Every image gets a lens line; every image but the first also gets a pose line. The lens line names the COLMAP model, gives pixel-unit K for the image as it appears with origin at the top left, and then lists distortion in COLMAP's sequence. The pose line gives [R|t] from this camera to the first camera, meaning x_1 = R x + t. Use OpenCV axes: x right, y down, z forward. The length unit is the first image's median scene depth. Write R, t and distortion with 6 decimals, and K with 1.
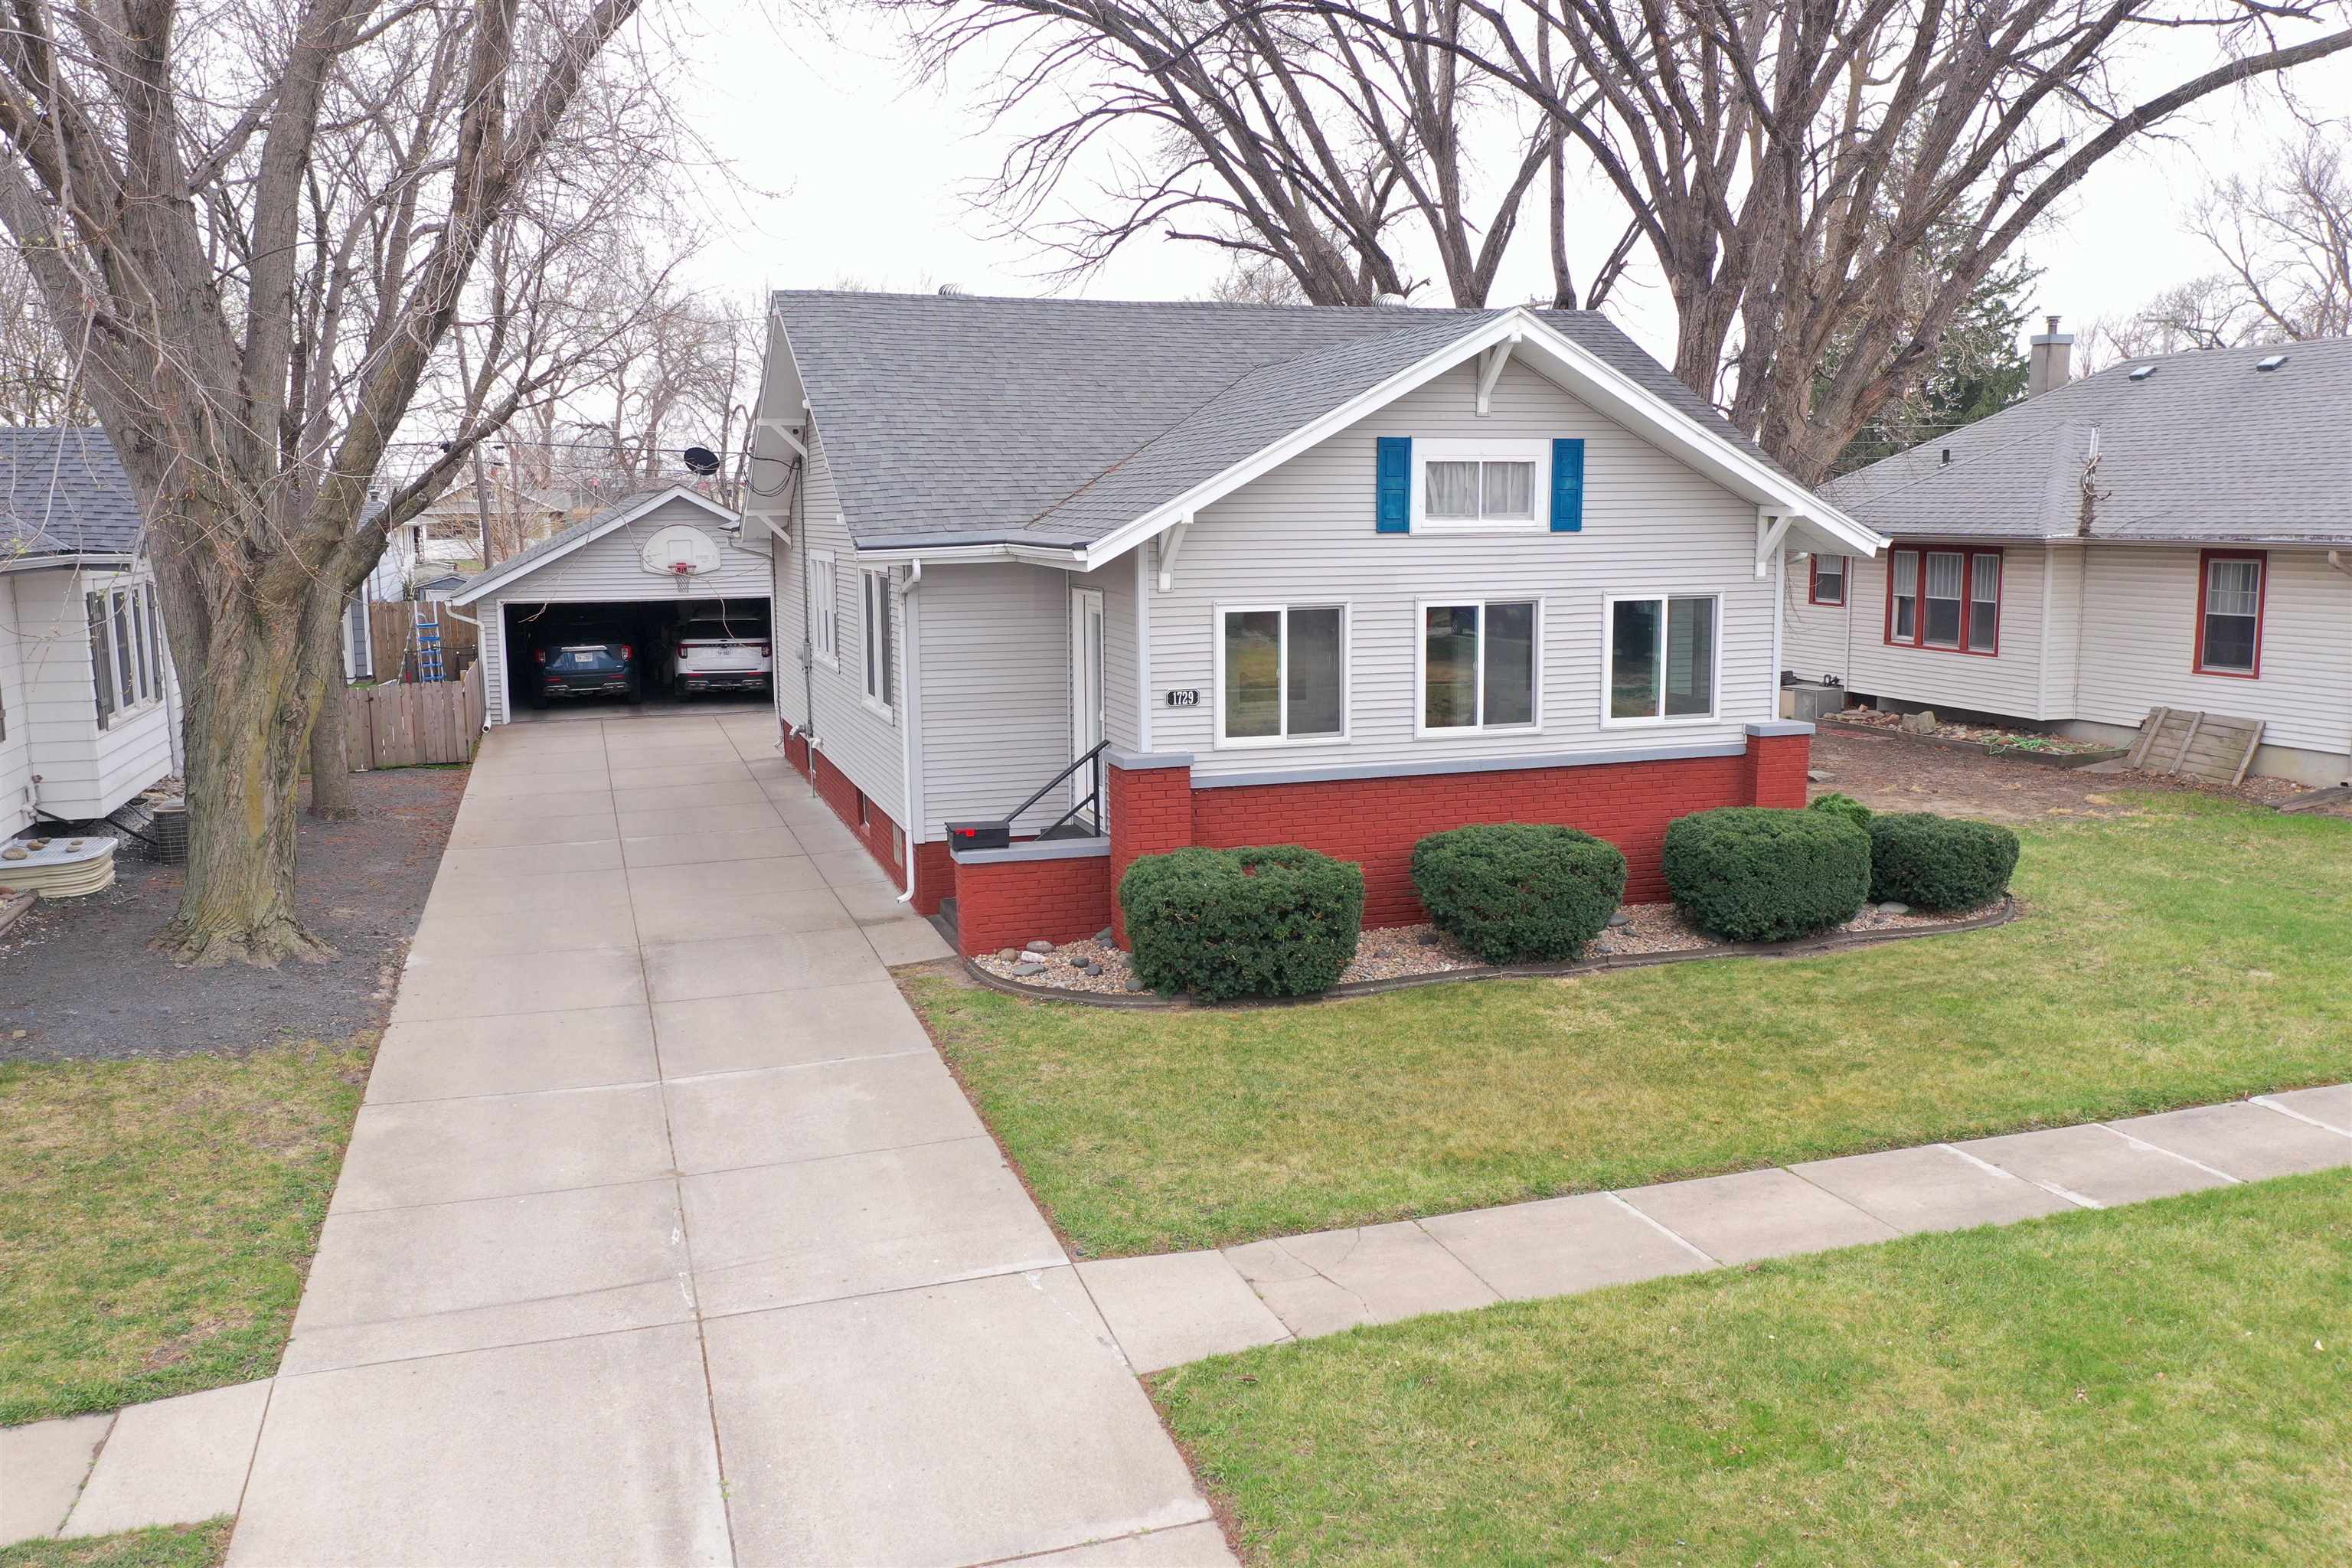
lens RADIAL K [[1852.0, 0, 1176.0], [0, 1852.0, 784.0], [0, 0, 1]] dist [-0.007419, 0.007661]
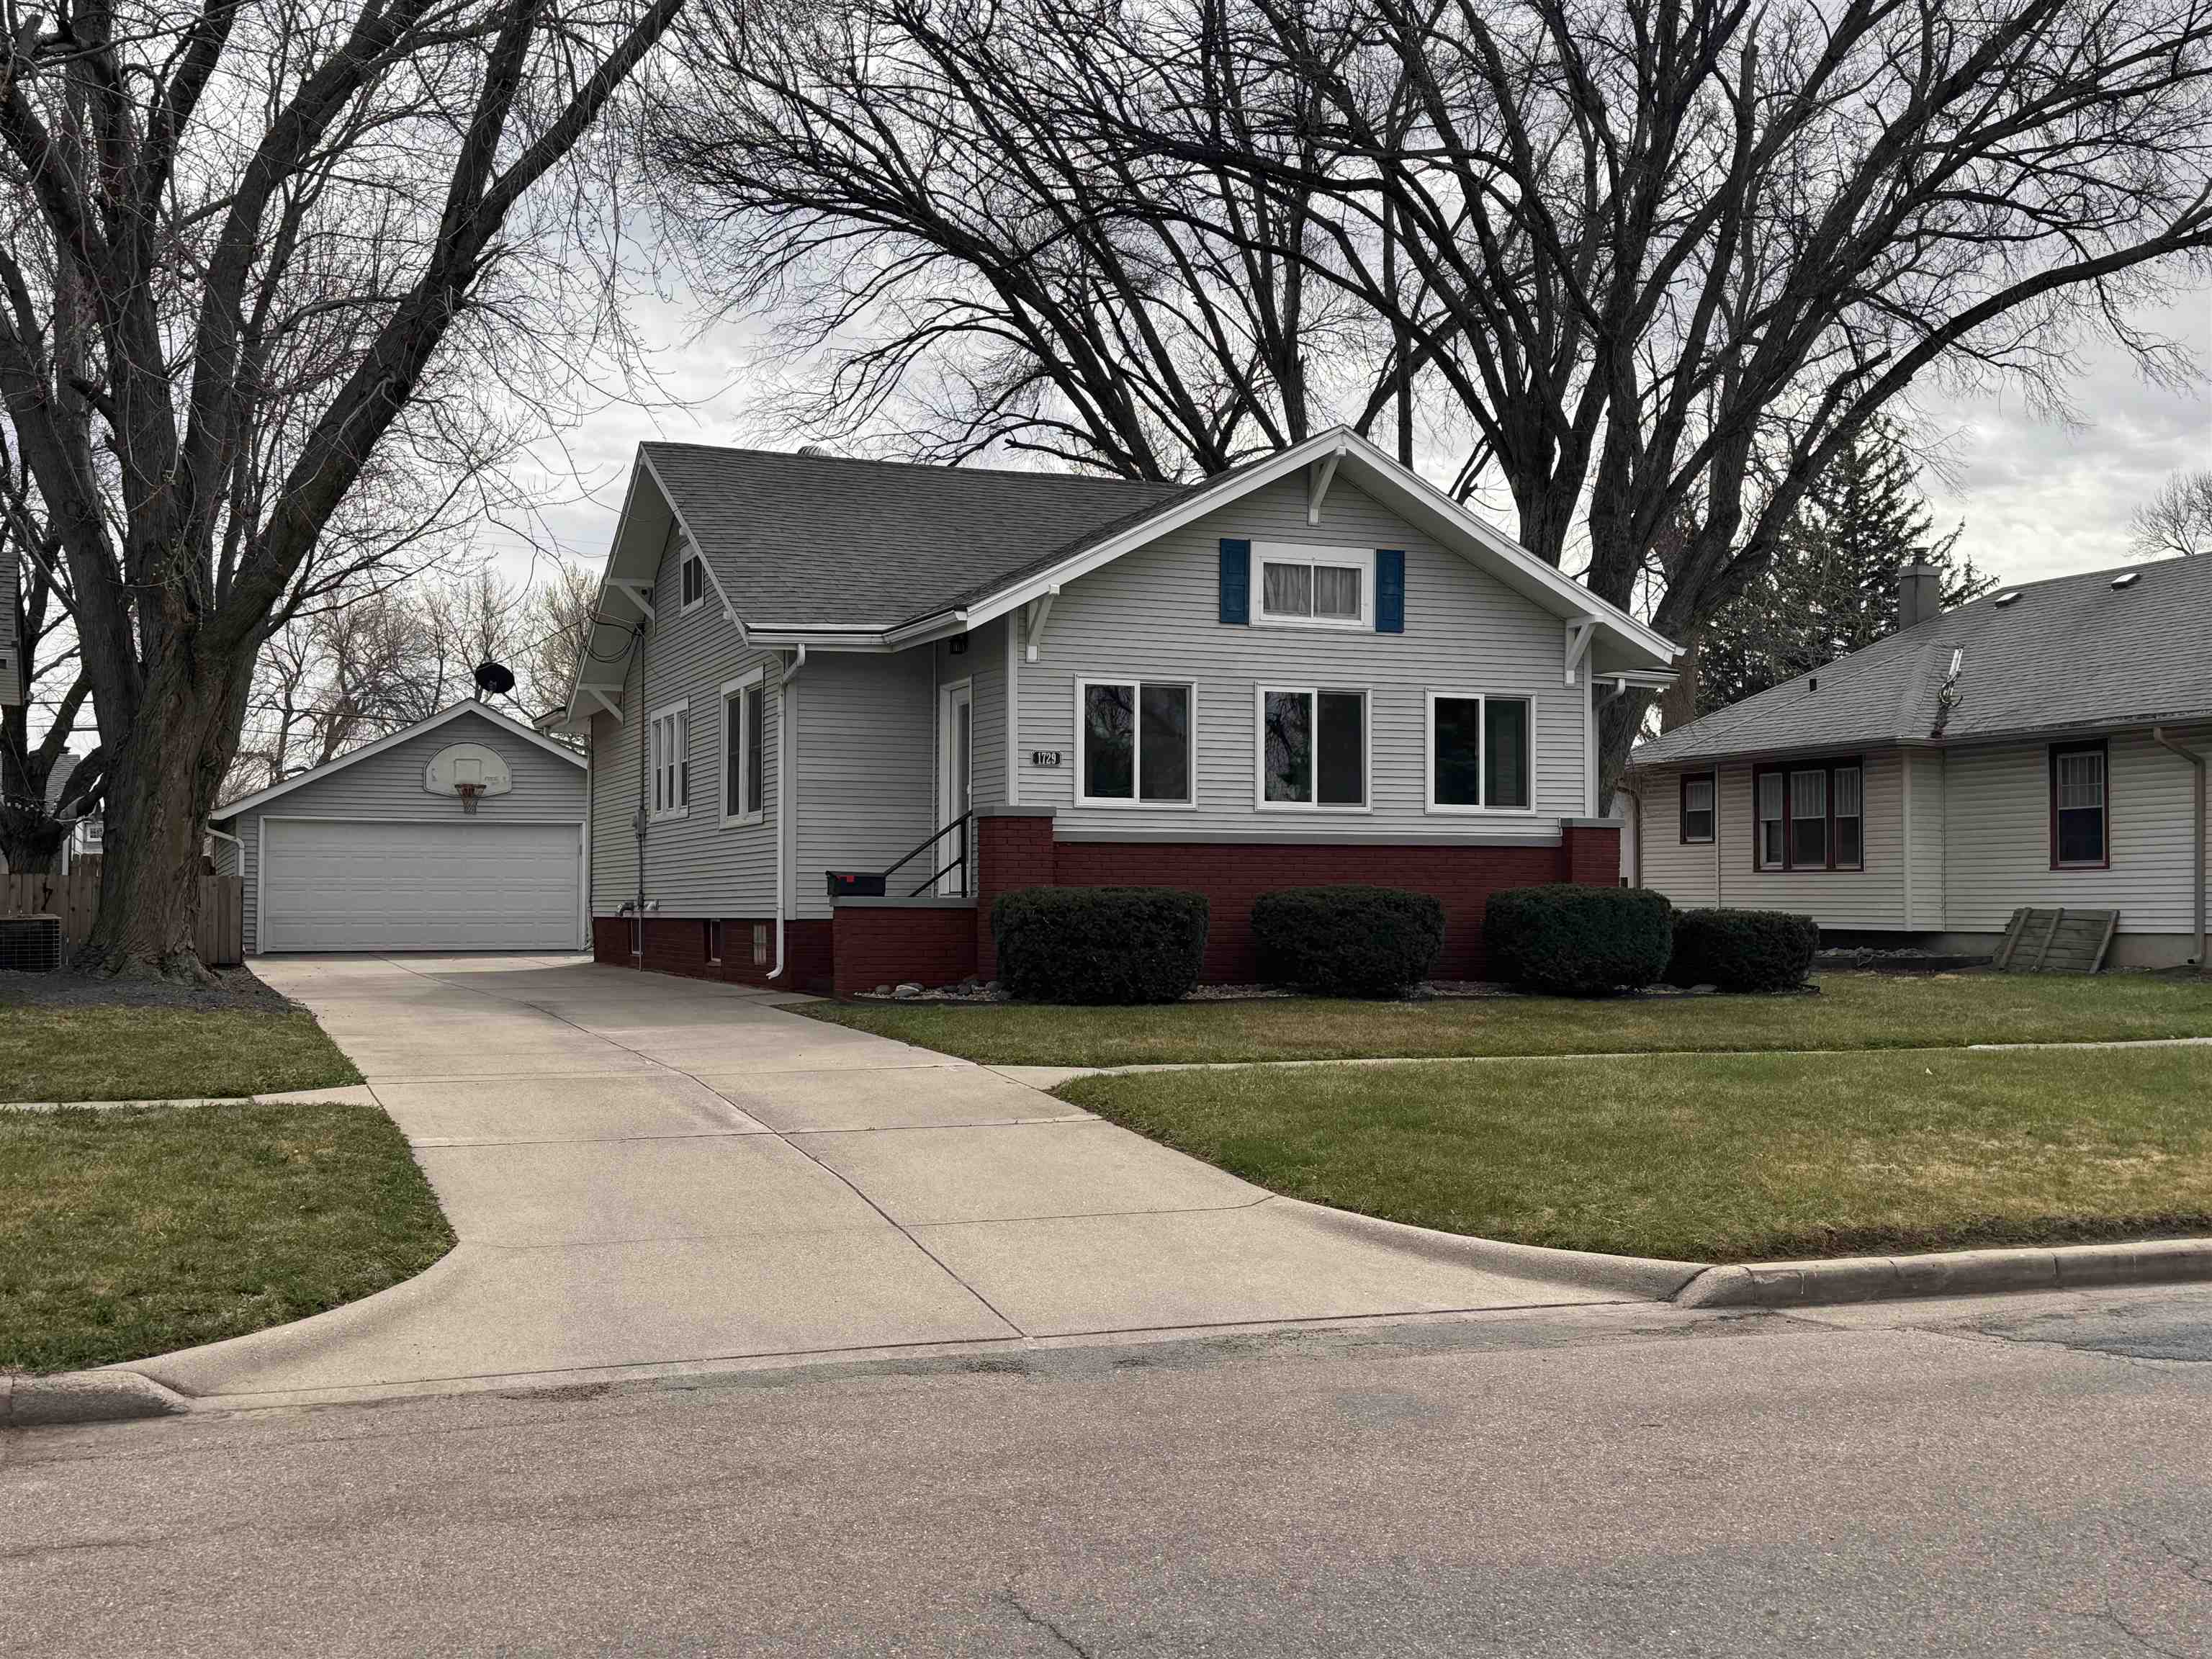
lens RADIAL K [[2392.2, 0, 1101.0], [0, 2392.2, 847.3], [0, 0, 1]] dist [0.179180, -0.352021]
pose [[0.998391, 0.014583, 0.054805, -0.040818], [-0.004712, 0.984363, -0.176091, 0.254071], [-0.056516, 0.175550, 0.982847, -0.397604]]
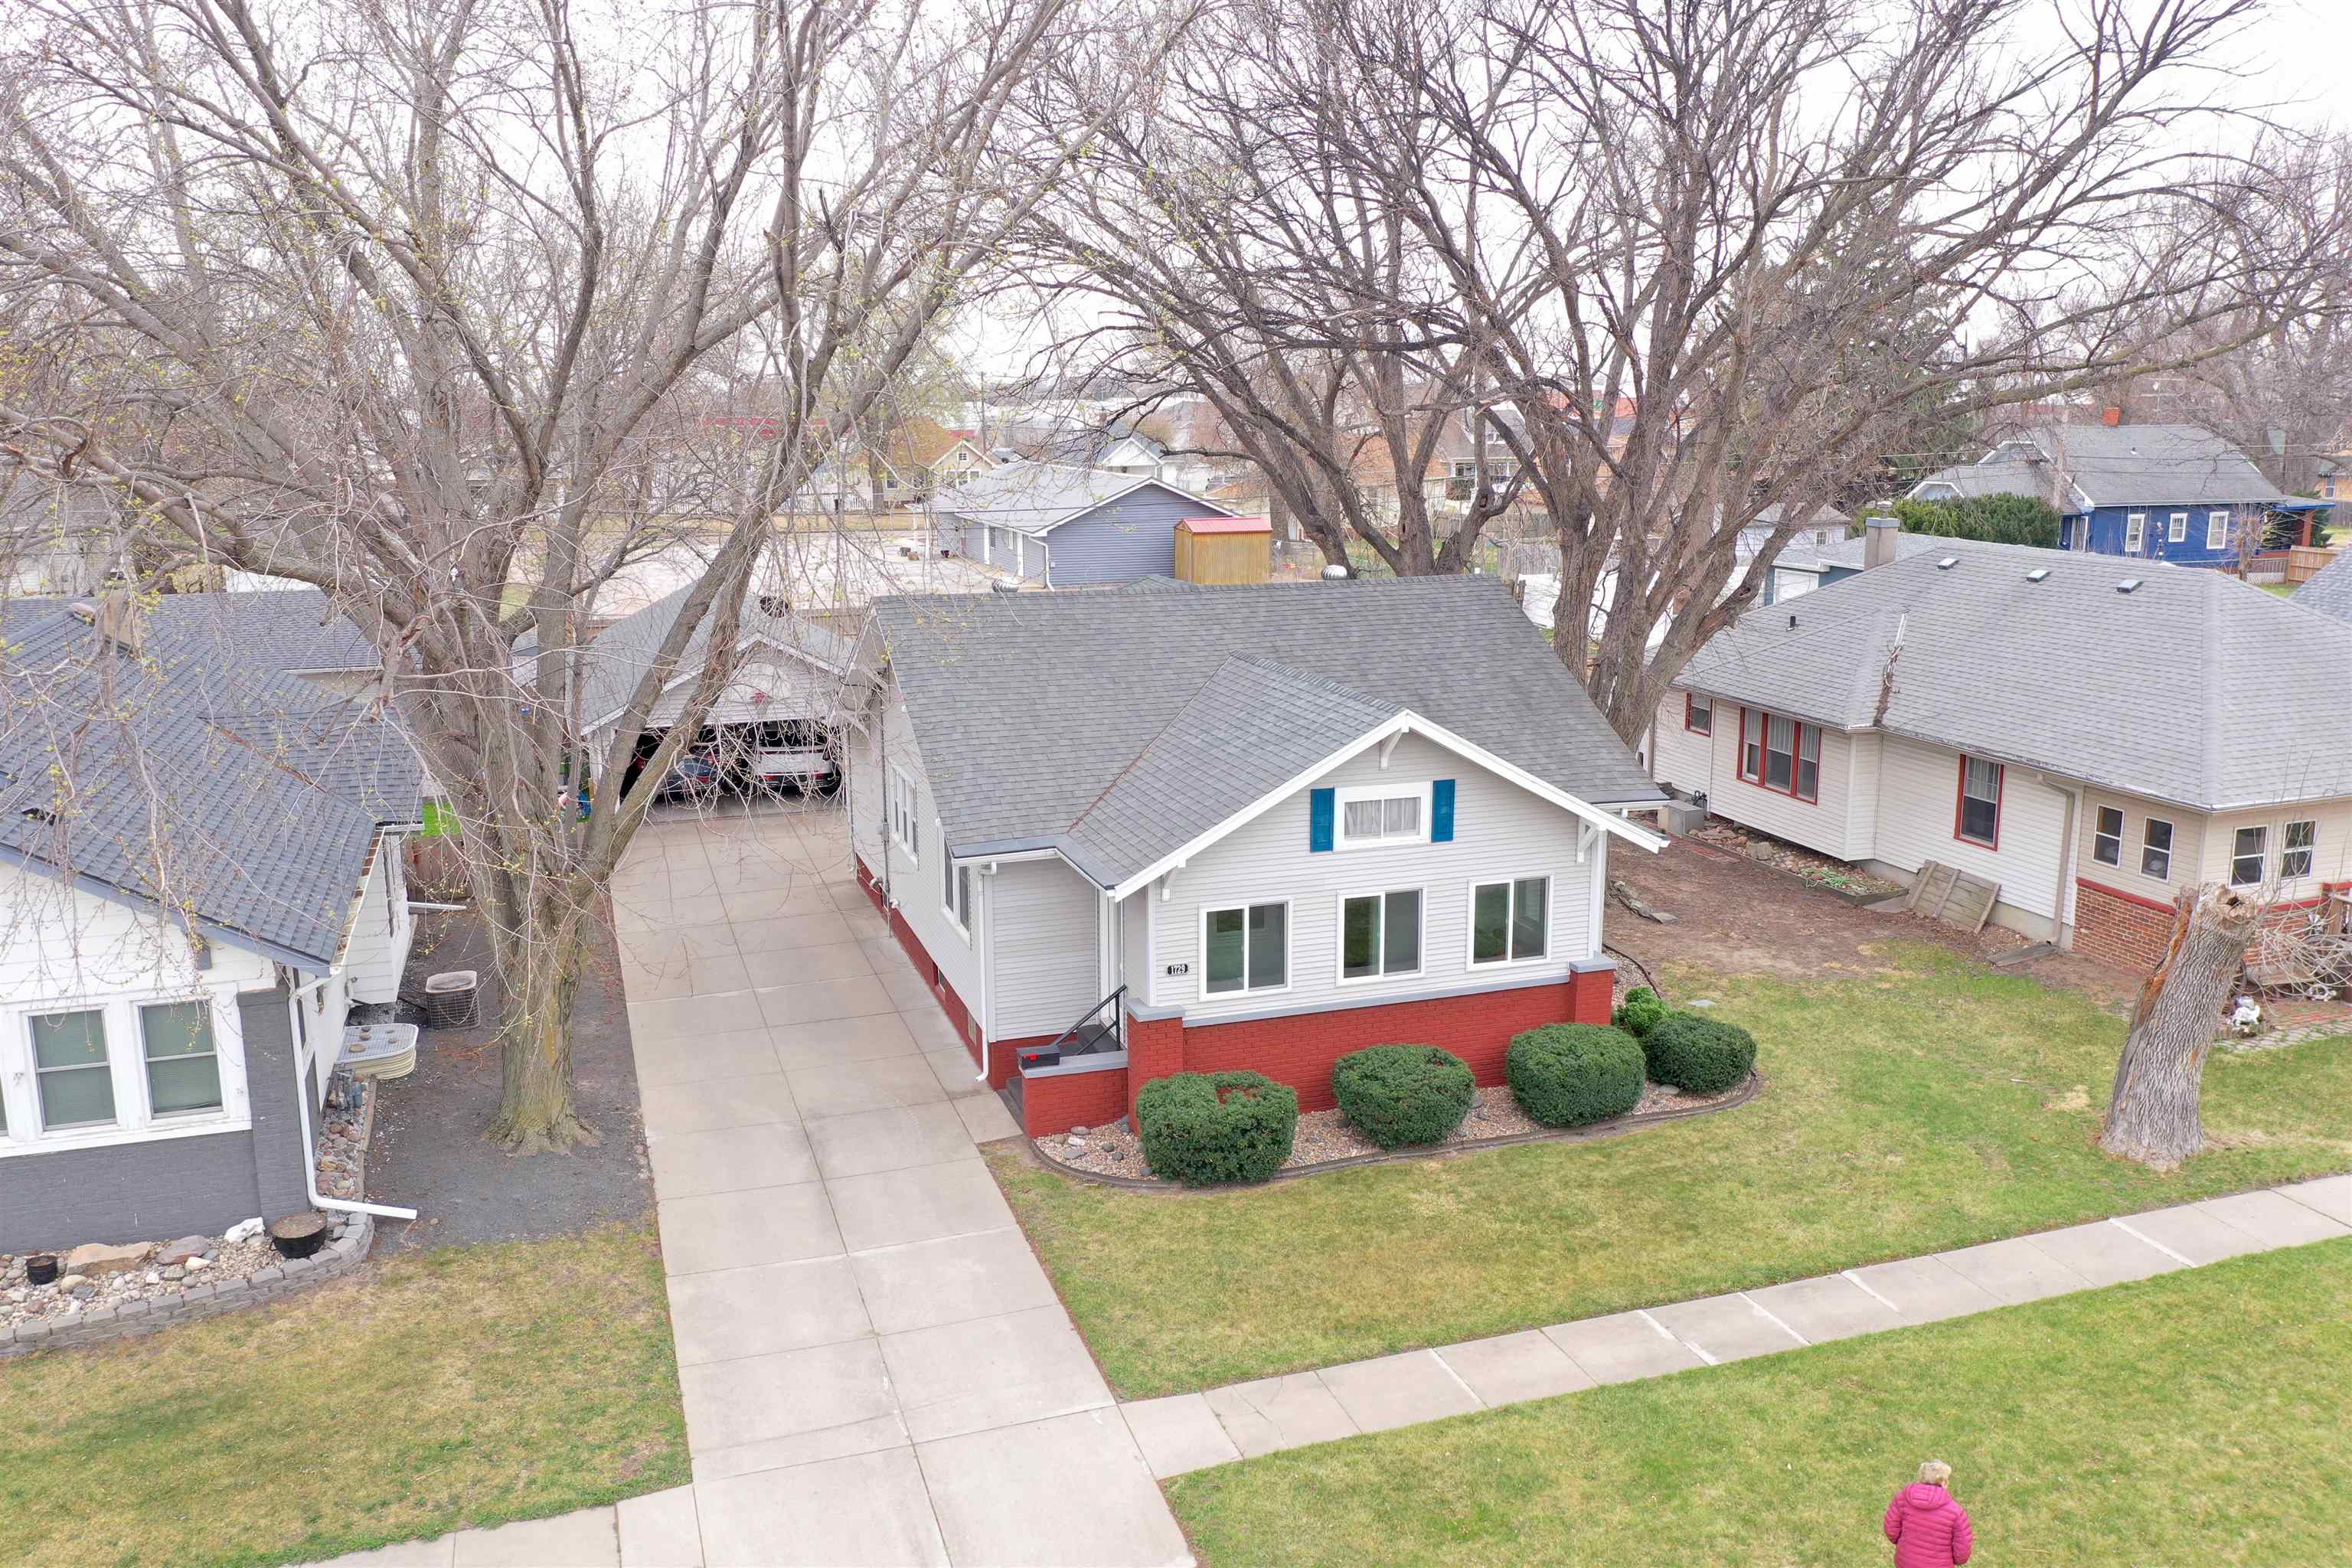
lens RADIAL K [[1852.0, 0, 1176.0], [0, 1852.0, 784.0], [0, 0, 1]] dist [-0.007419, 0.007661]
pose [[0.999948, 0.003049, 0.009718, -0.012231], [-0.003605, 0.998327, 0.057717, -0.274052], [-0.009526, -0.057749, 0.998286, -0.458692]]
